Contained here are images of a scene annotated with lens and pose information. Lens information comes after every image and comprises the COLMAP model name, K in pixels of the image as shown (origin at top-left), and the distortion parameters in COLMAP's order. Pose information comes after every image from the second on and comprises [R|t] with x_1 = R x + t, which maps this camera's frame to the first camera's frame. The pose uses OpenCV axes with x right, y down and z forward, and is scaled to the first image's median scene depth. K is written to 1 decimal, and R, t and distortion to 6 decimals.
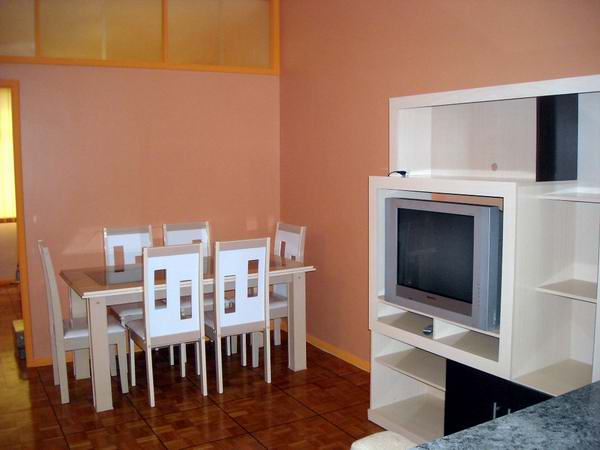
lens RADIAL K [[602.2, 0, 300.0], [0, 602.2, 225.0], [0, 0, 1]] dist [-0.224233, 0.000162]
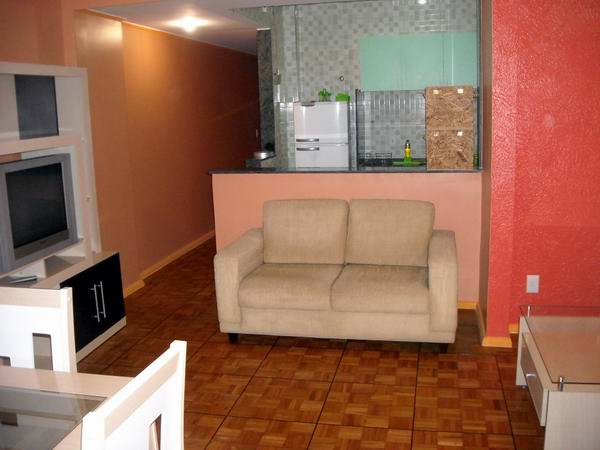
lens RADIAL K [[602.2, 0, 300.0], [0, 602.2, 225.0], [0, 0, 1]] dist [-0.224233, 0.000162]
pose [[-0.726153, -0.104611, 0.679528, -0.737661], [0.118166, 0.954660, 0.273241, -0.127308], [-0.677303, 0.278711, -0.680868, 1.167266]]
